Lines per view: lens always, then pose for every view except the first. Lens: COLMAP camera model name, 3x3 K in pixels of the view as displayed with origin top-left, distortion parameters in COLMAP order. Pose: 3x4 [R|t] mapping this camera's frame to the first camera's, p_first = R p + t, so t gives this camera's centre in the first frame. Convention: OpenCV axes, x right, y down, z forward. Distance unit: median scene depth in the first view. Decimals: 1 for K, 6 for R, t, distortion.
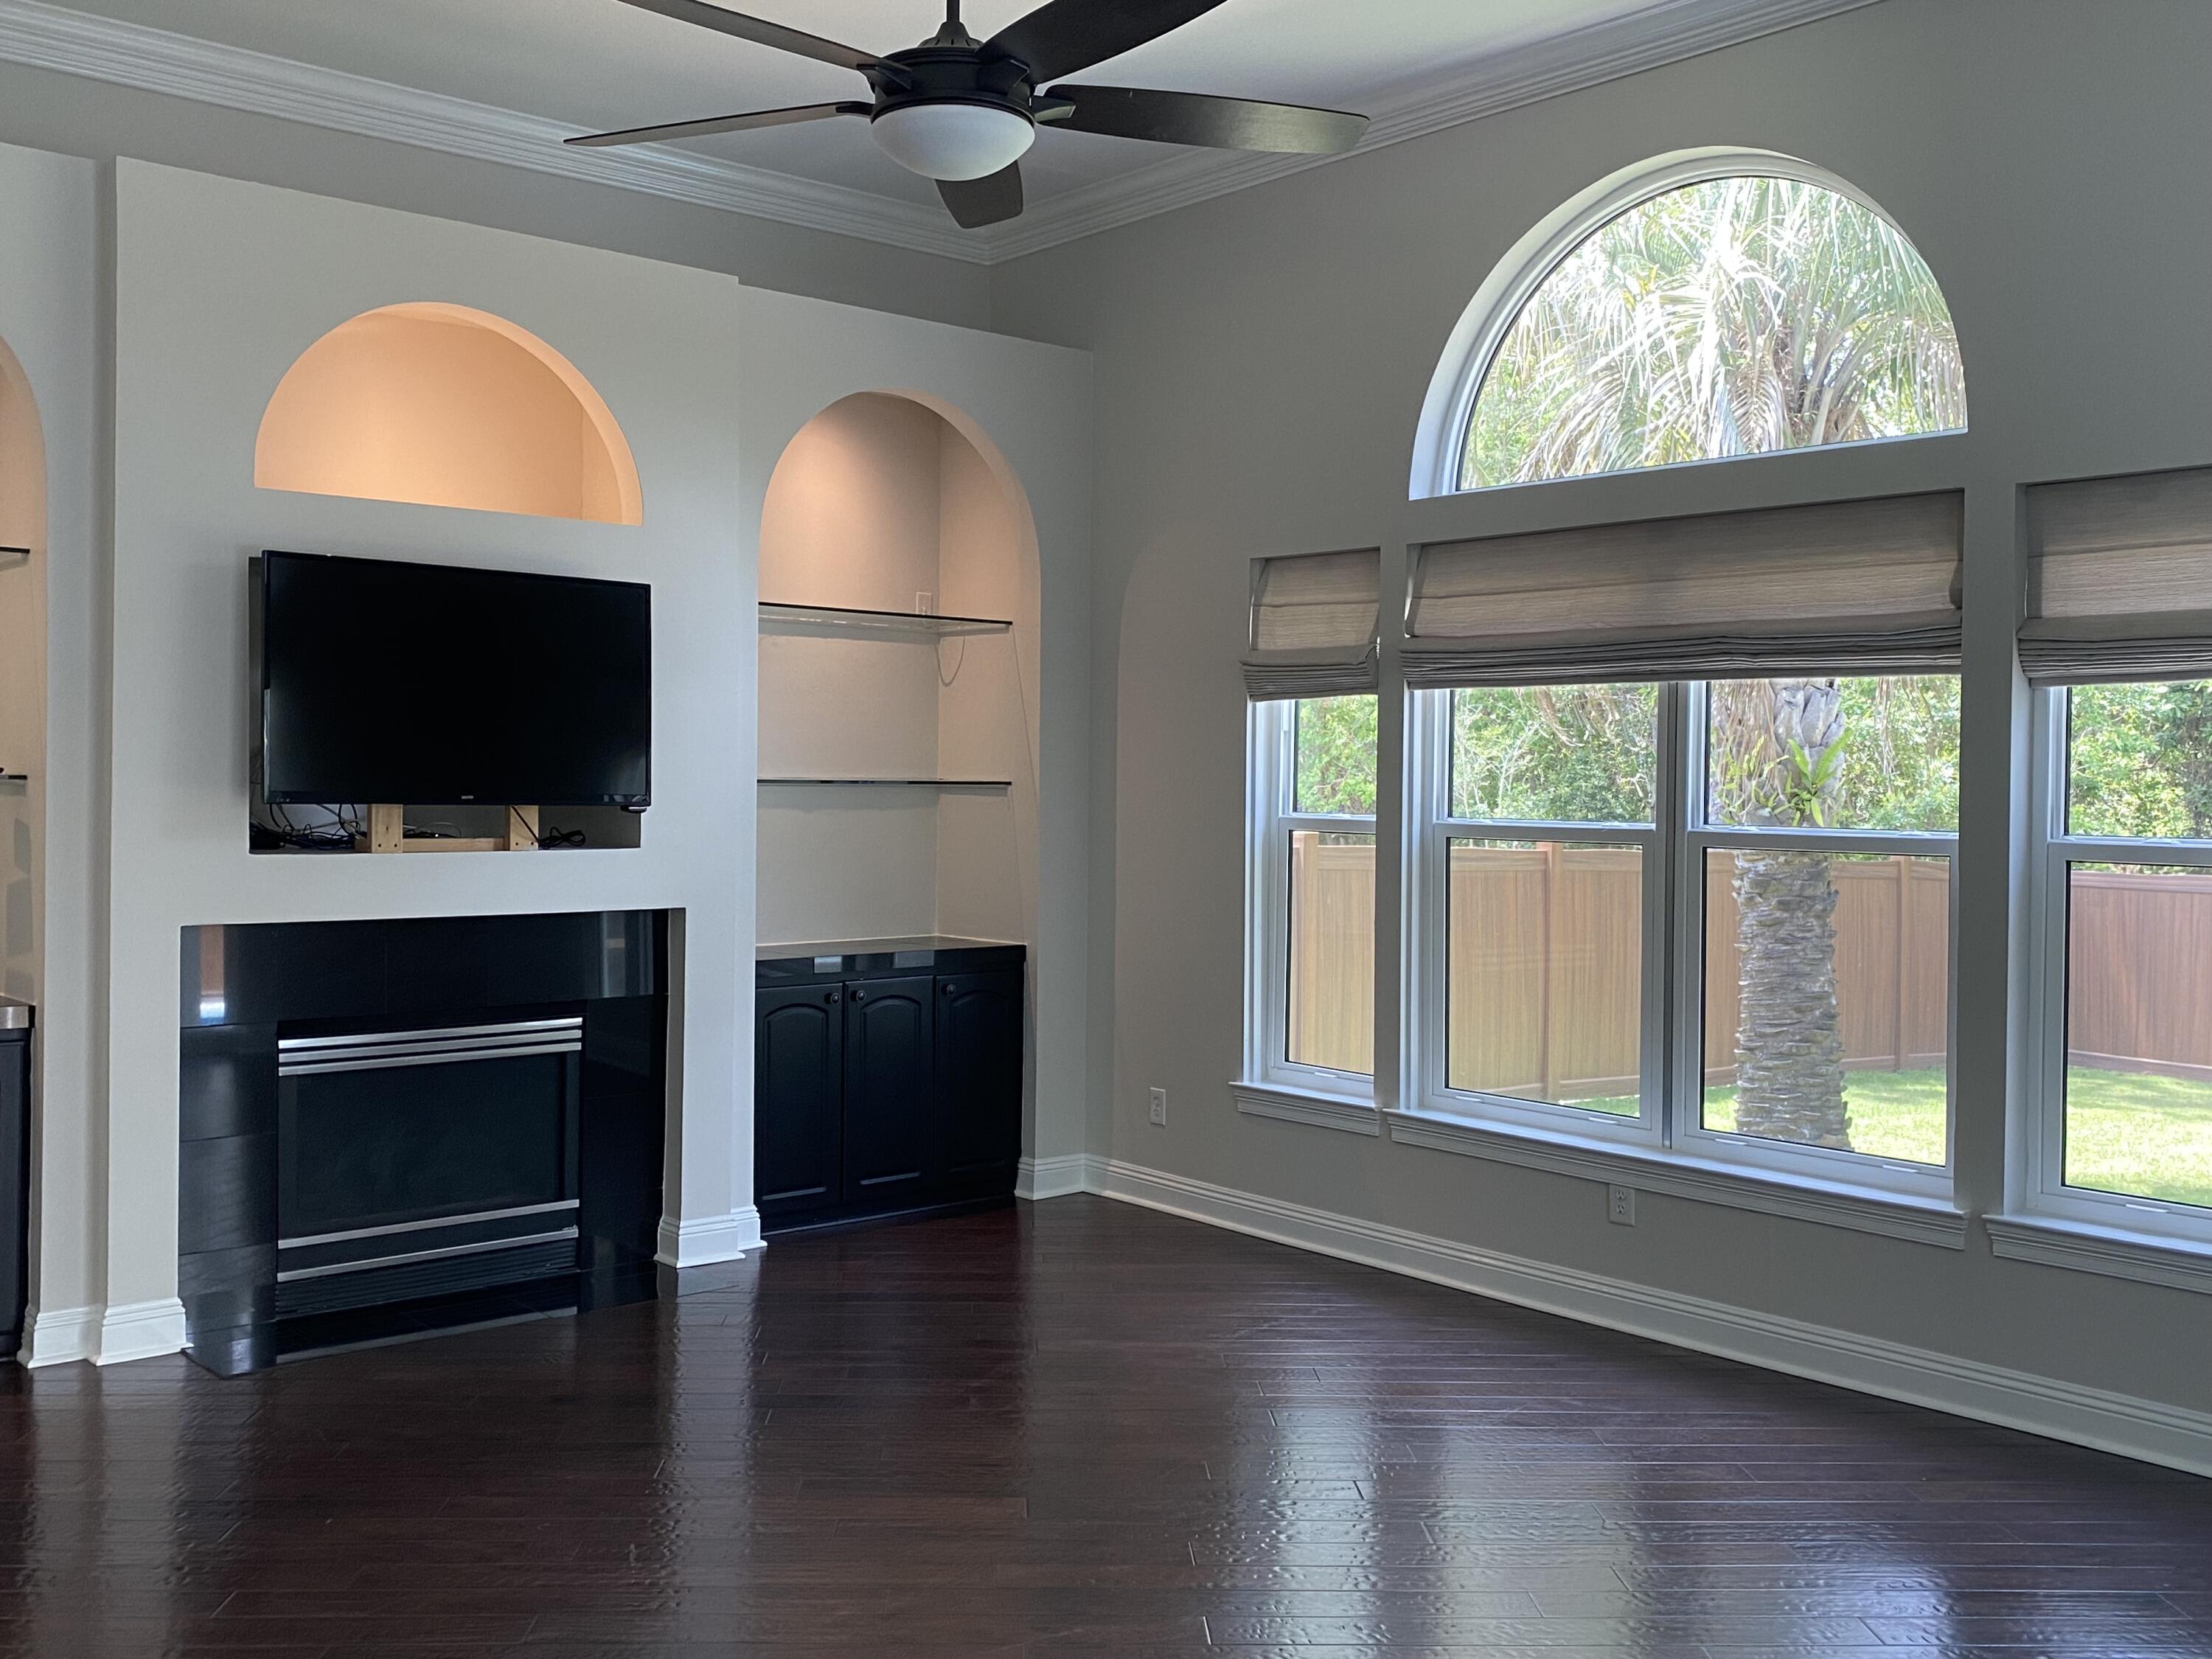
lens RADIAL K [[2063.1, 0, 1088.0], [0, 2063.1, 798.2], [0, 0, 1]] dist [0.112732, -0.207375]
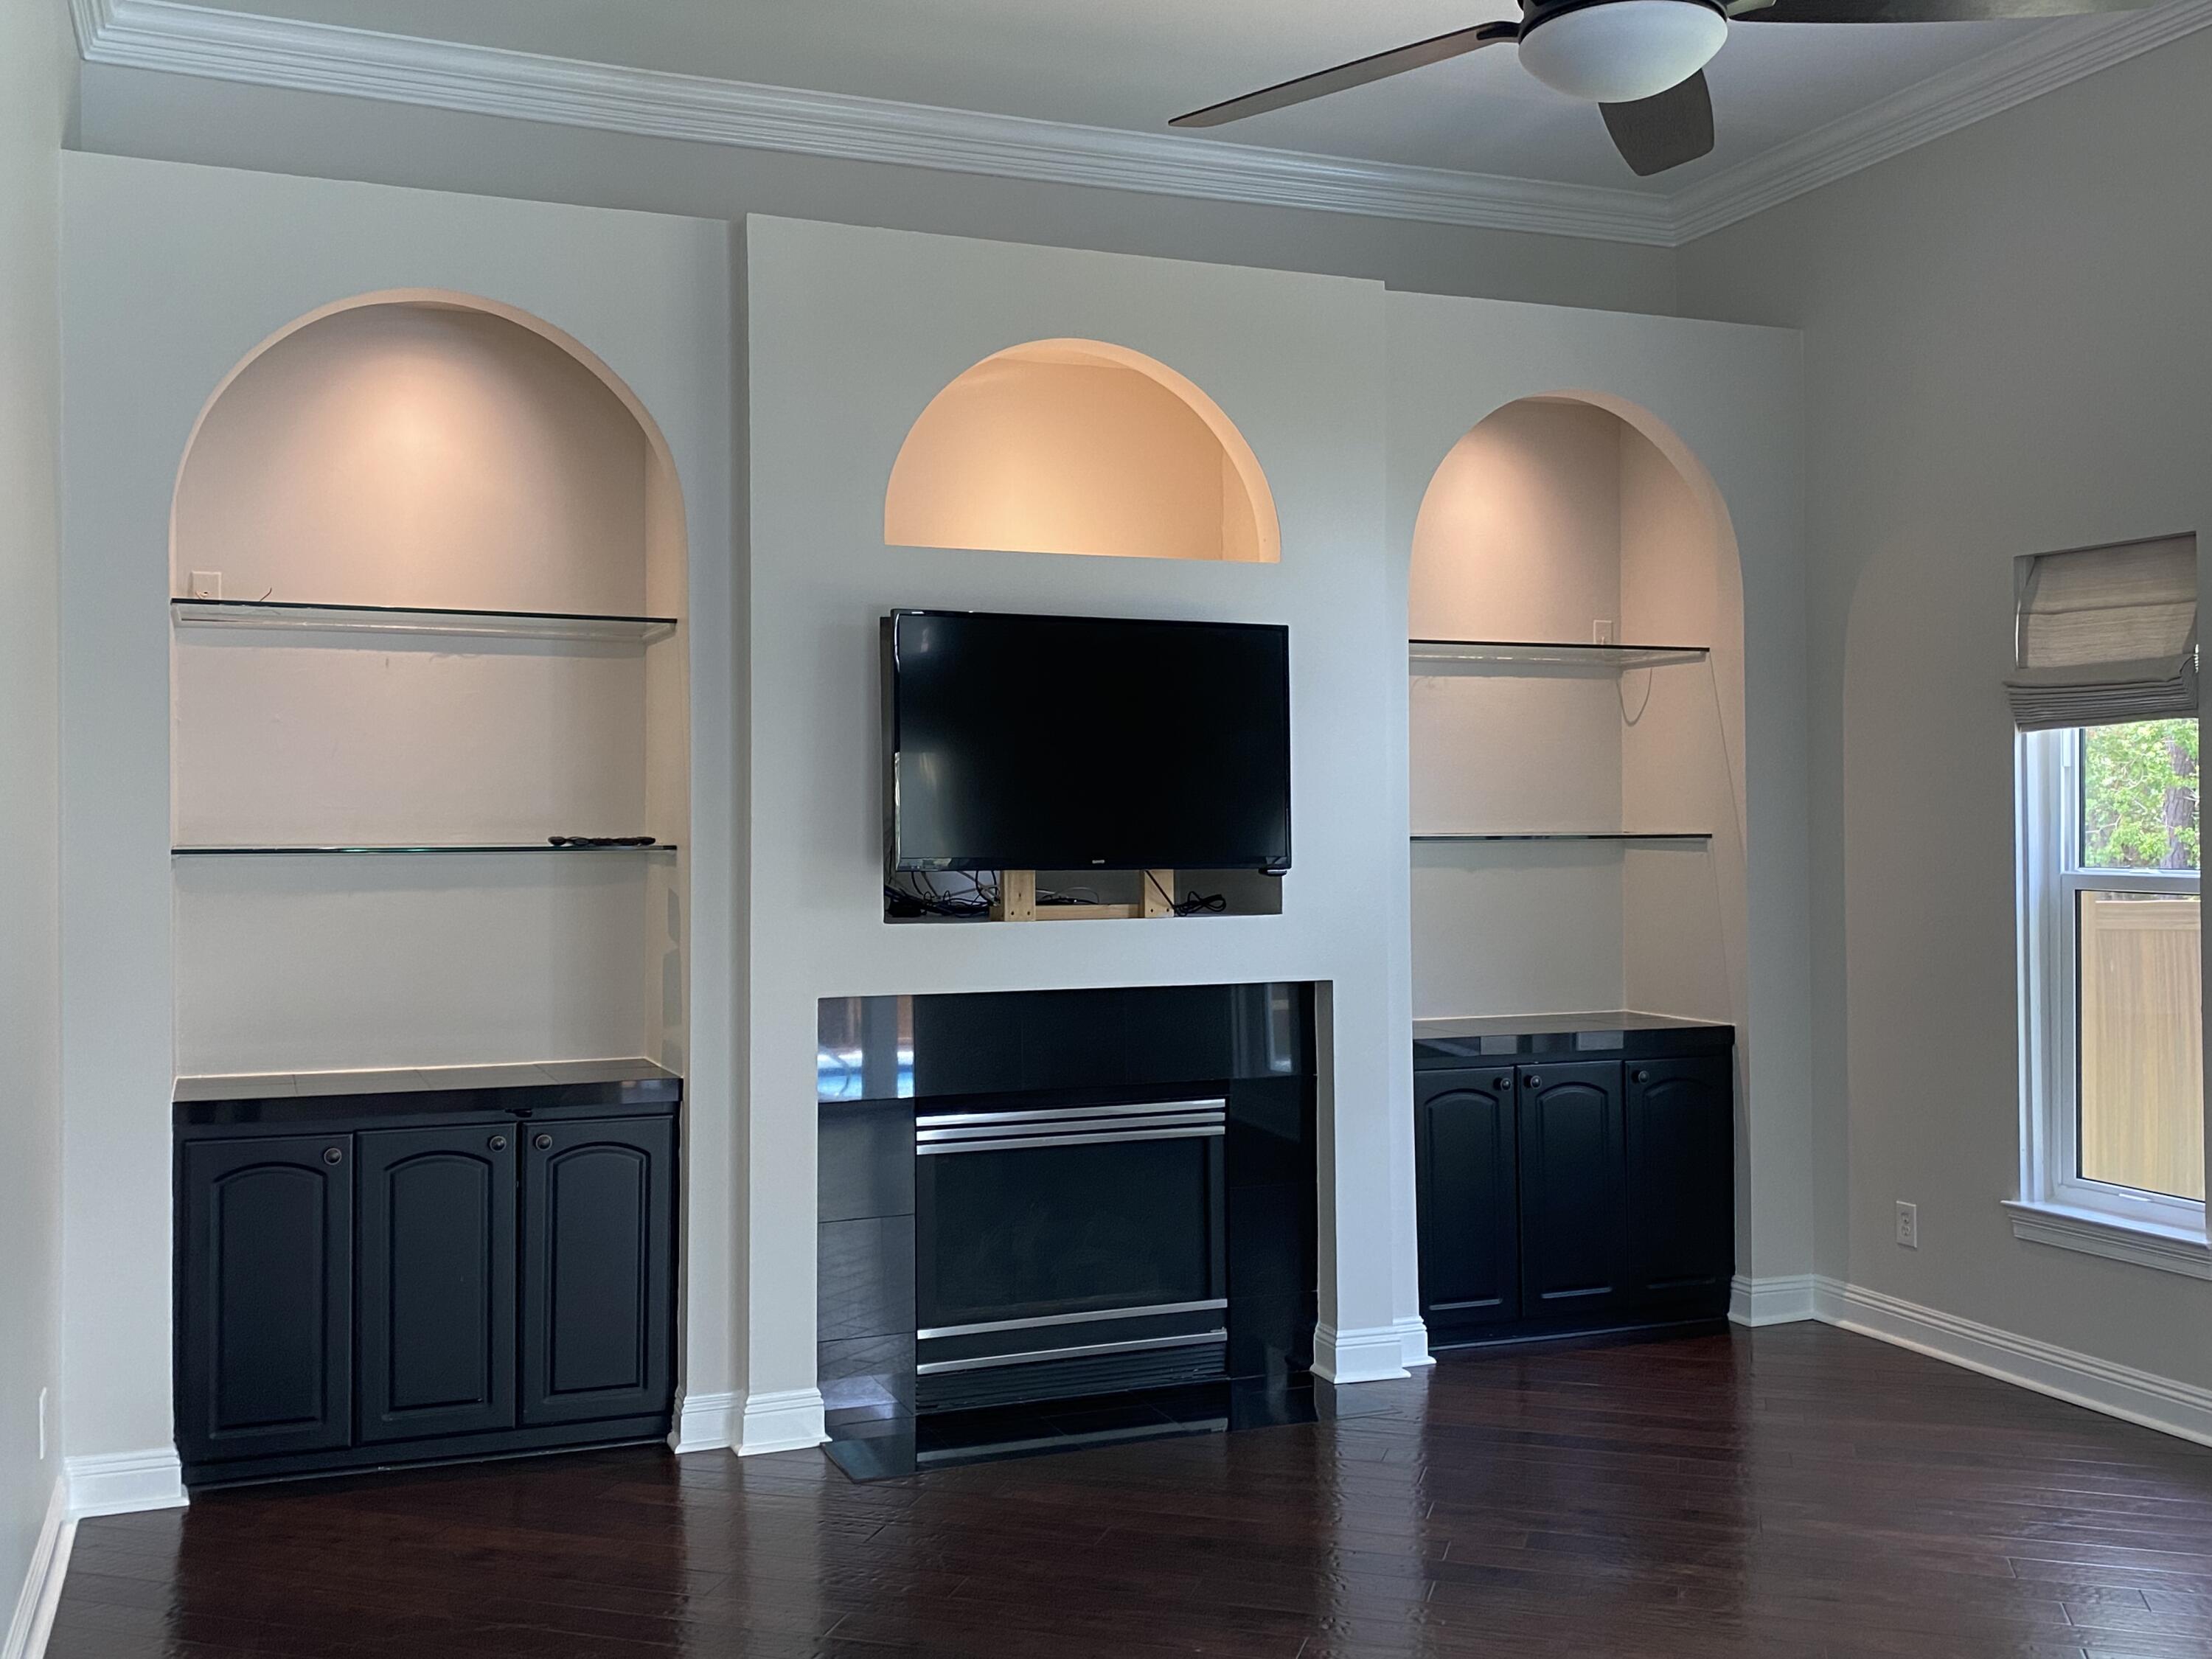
lens RADIAL K [[2063.1, 0, 1088.0], [0, 2063.1, 798.2], [0, 0, 1]] dist [0.112732, -0.207375]
pose [[0.946168, -0.021028, -0.322993, -0.002858], [0.013204, 0.999564, -0.026396, -0.004063], [0.323407, 0.020710, 0.946033, 0.111619]]
